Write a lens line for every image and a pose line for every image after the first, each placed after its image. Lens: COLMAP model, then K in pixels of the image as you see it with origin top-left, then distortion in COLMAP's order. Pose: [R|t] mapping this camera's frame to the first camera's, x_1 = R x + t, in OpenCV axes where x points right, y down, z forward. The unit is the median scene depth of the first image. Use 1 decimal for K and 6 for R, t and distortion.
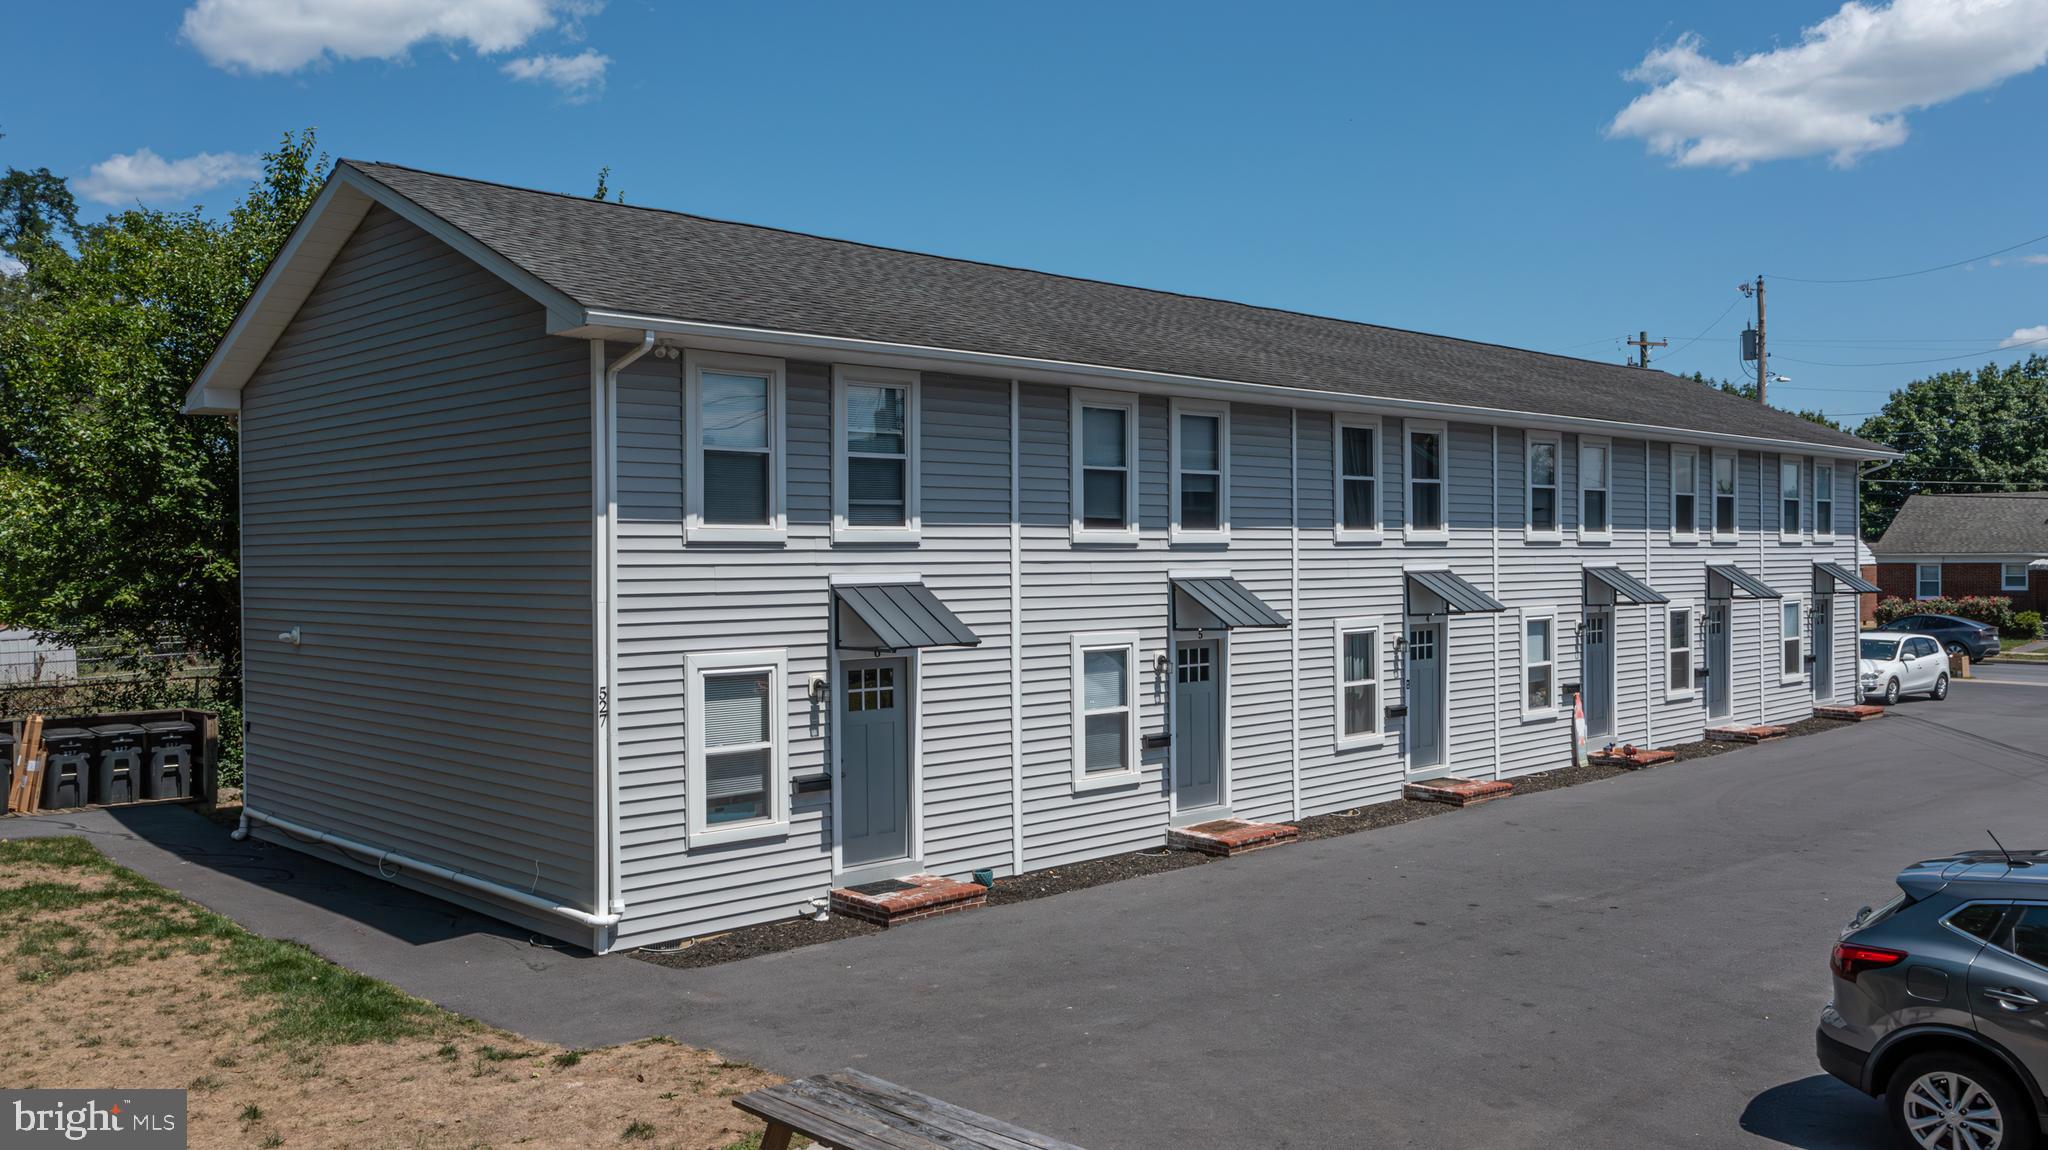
lens RADIAL K [[1644.6, 0, 1024.0], [0, 1644.6, 575.0], [0, 0, 1]] dist [-0.000668, 0.003154]
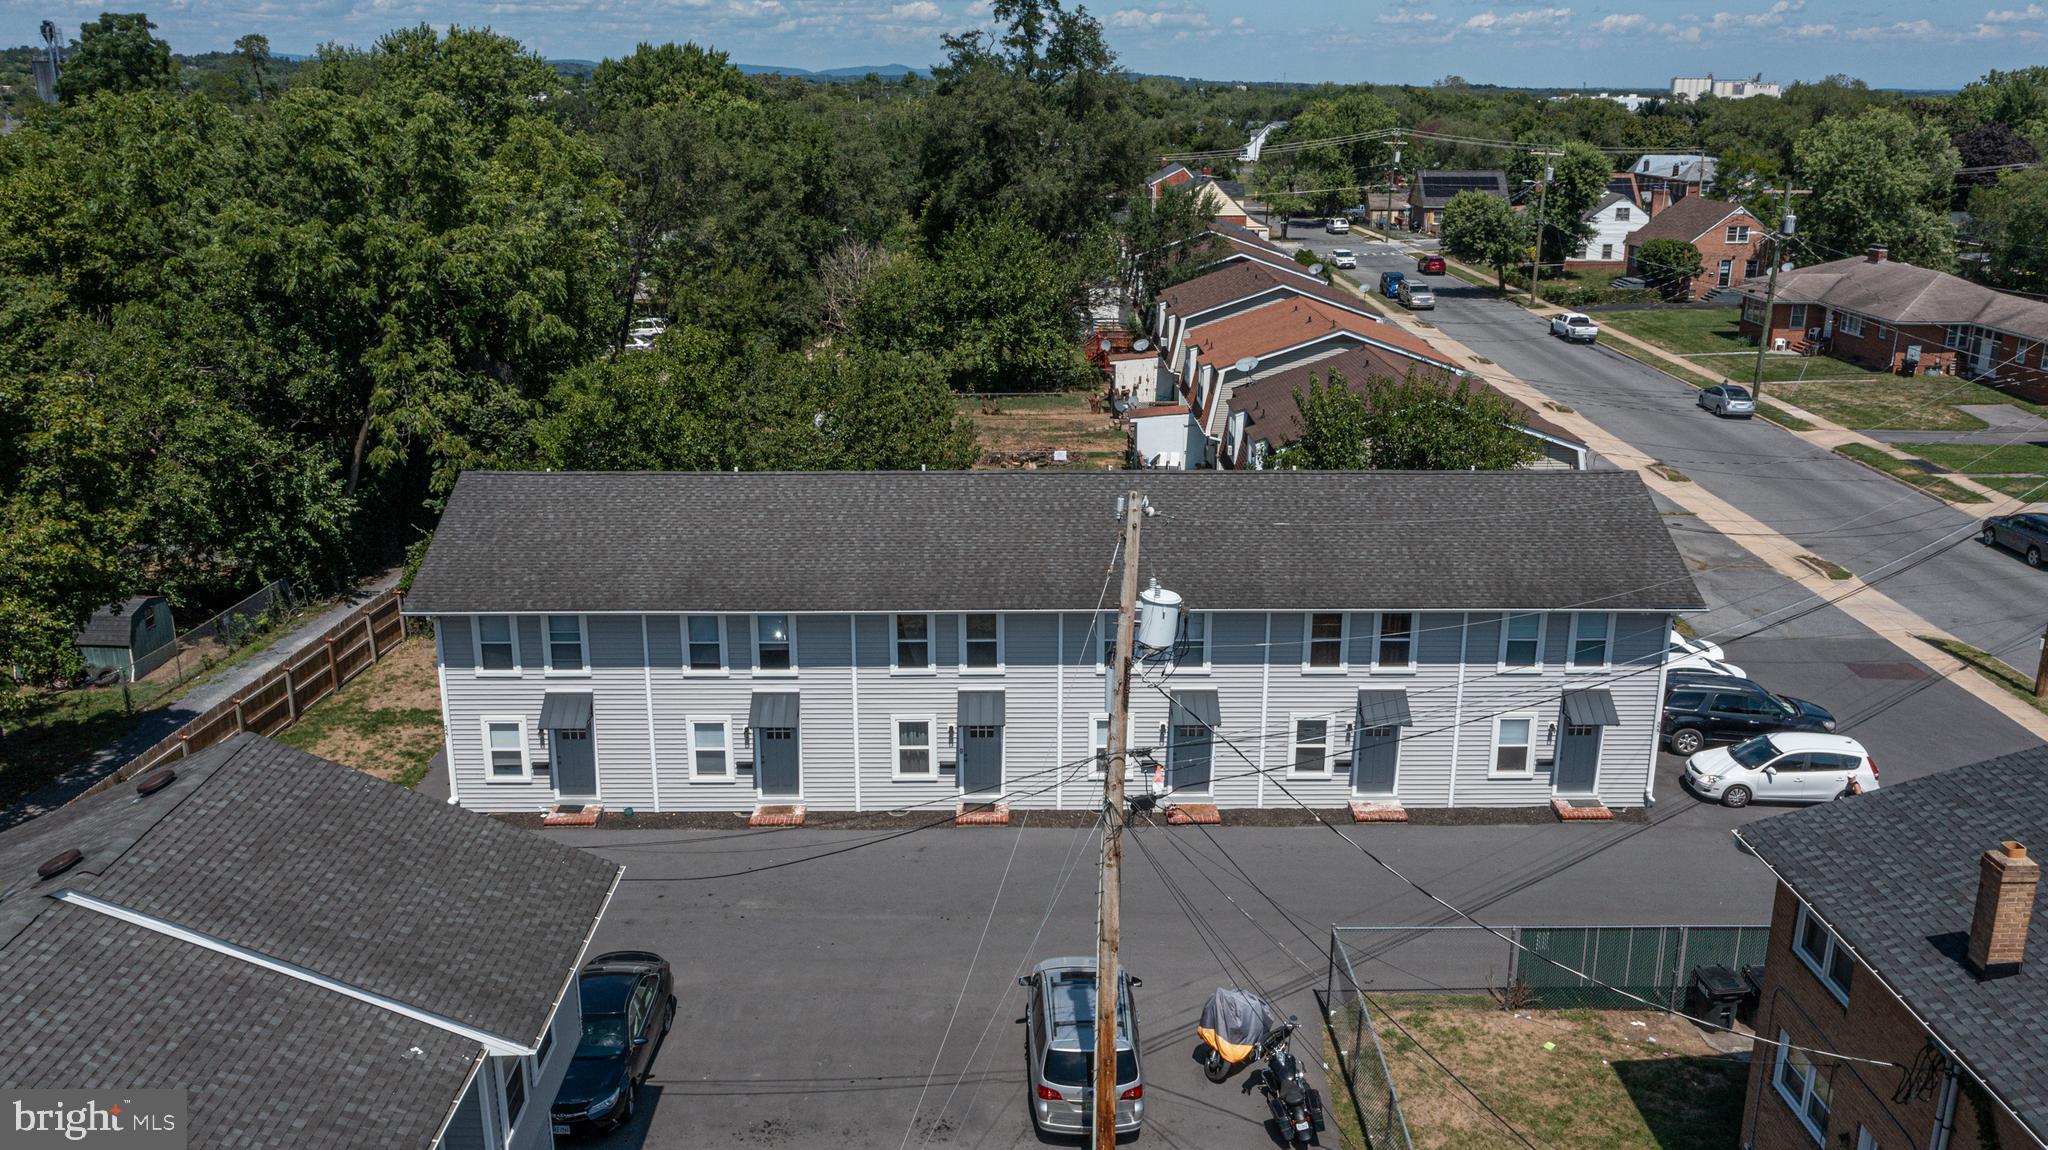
lens RADIAL K [[1644.6, 0, 1024.0], [0, 1644.6, 575.0], [0, 0, 1]] dist [-0.000668, 0.003154]
pose [[0.729464, 0.207047, -0.651930, 1.660933], [-0.015781, 0.957929, 0.286571, -0.738609], [0.683837, -0.198755, 0.702043, -0.176897]]
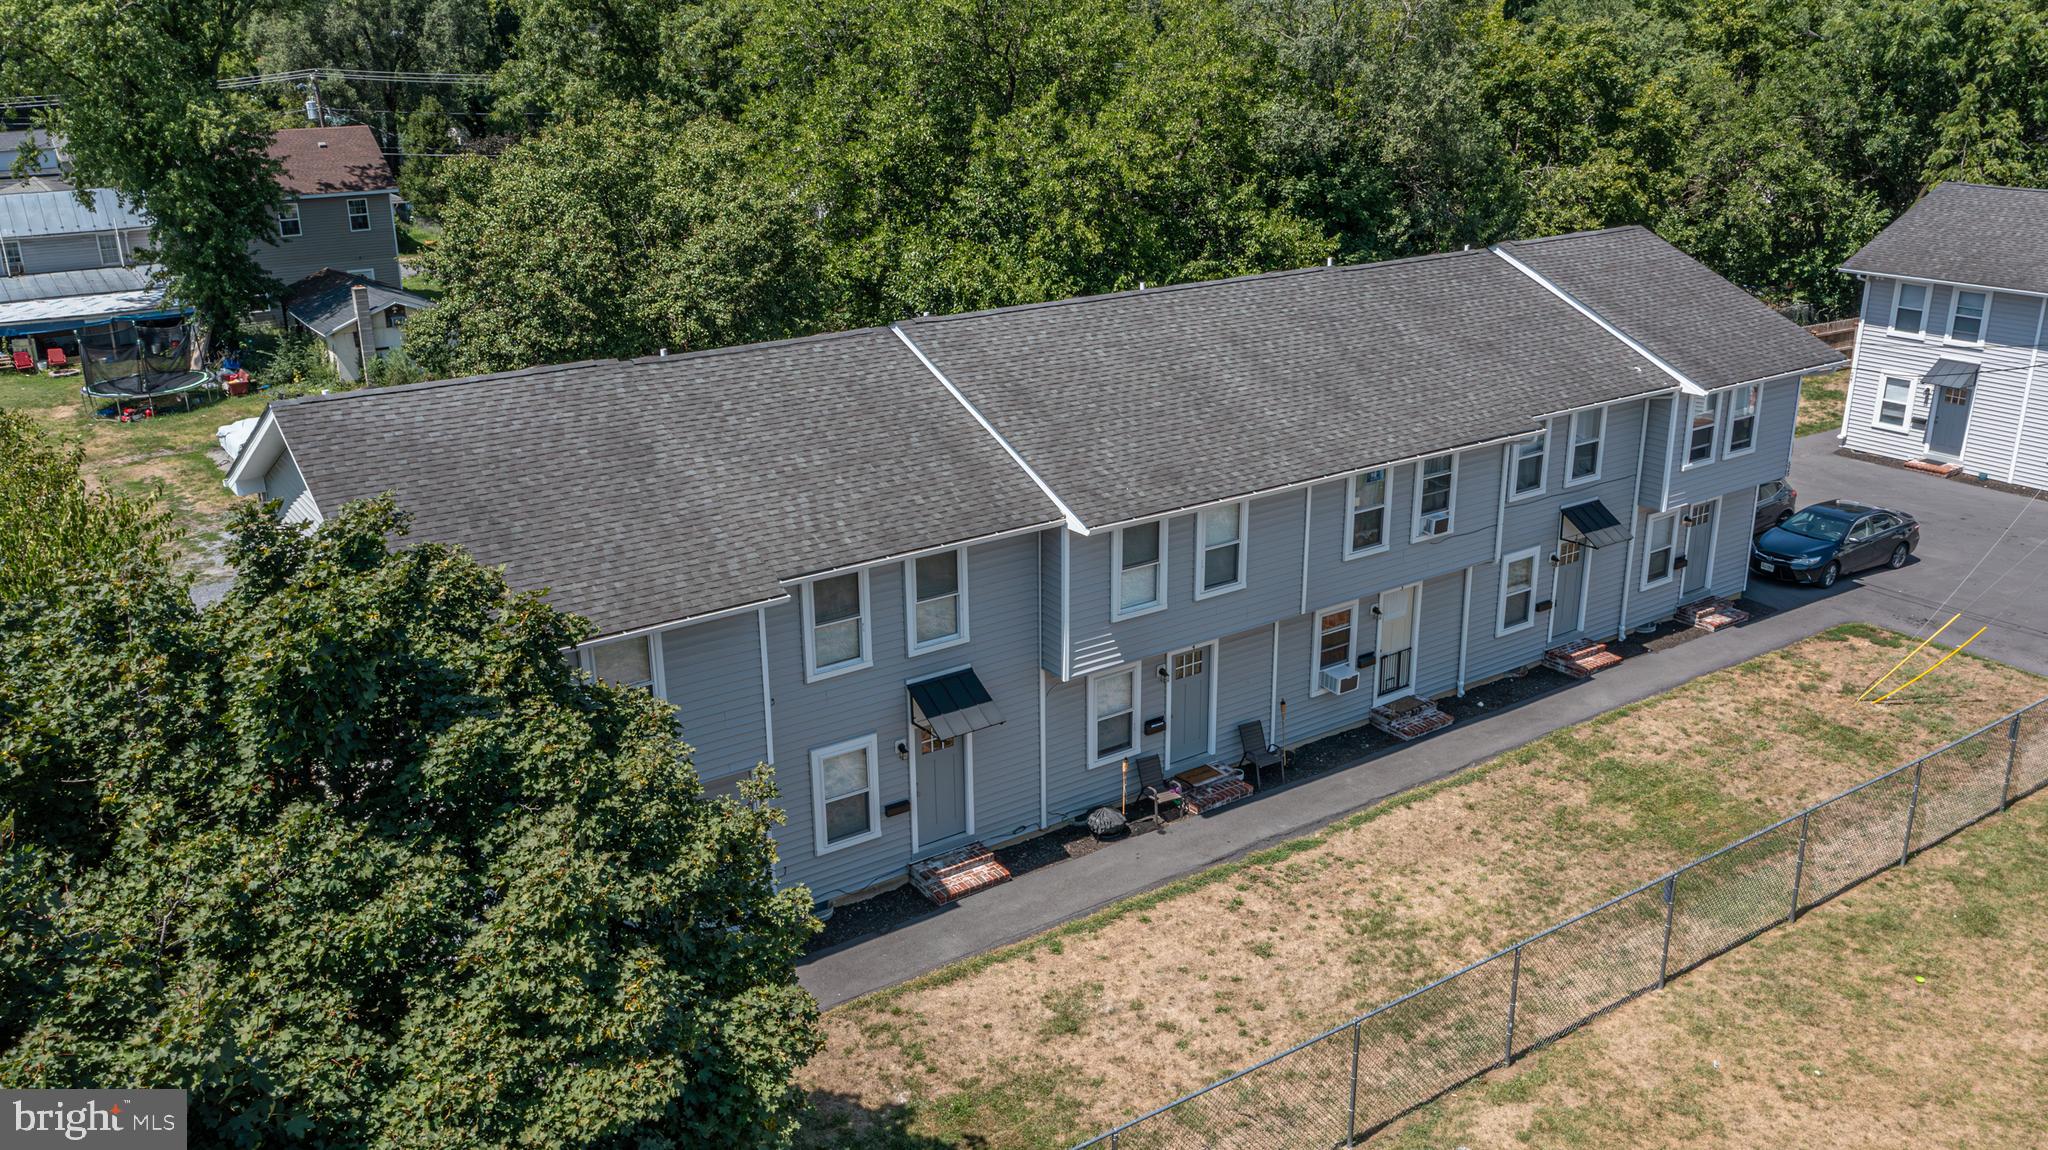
lens RADIAL K [[1644.6, 0, 1024.0], [0, 1644.6, 575.0], [0, 0, 1]] dist [-0.000668, 0.003154]
pose [[-0.161214, 0.333356, -0.928915, 2.522118], [0.002594, 0.941367, 0.337374, -0.523326], [0.986916, 0.051980, -0.152626, -0.126922]]
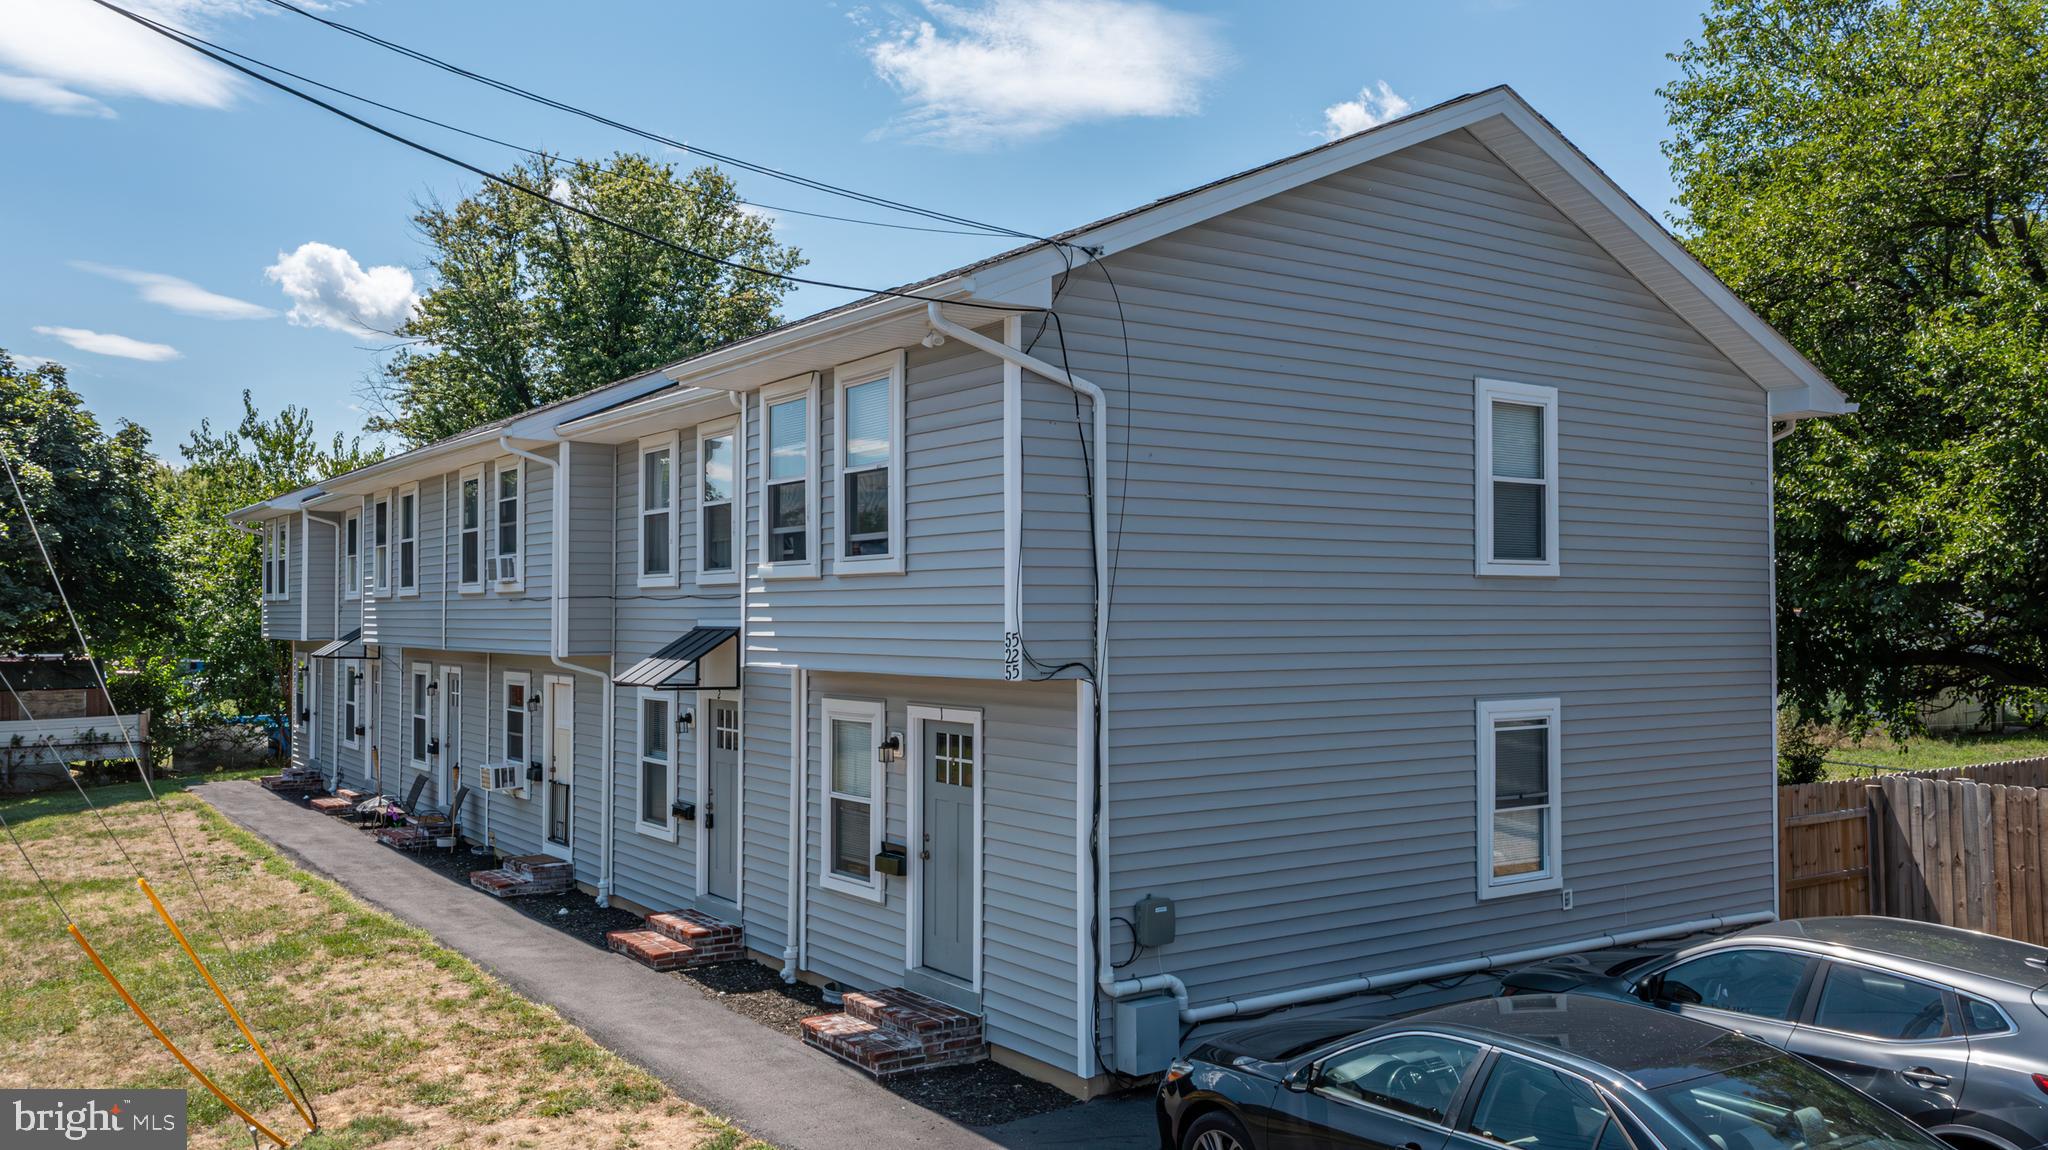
lens RADIAL K [[1620.9, 0, 1028.2], [0, 1620.9, 633.4], [0, 0, 1]] dist [-0.003818, 0.007177]
pose [[-0.987544, 0.004505, 0.157280, 0.570481], [0.007514, 0.999800, 0.018545, -0.038724], [-0.157165, 0.019496, -0.987380, 0.974809]]
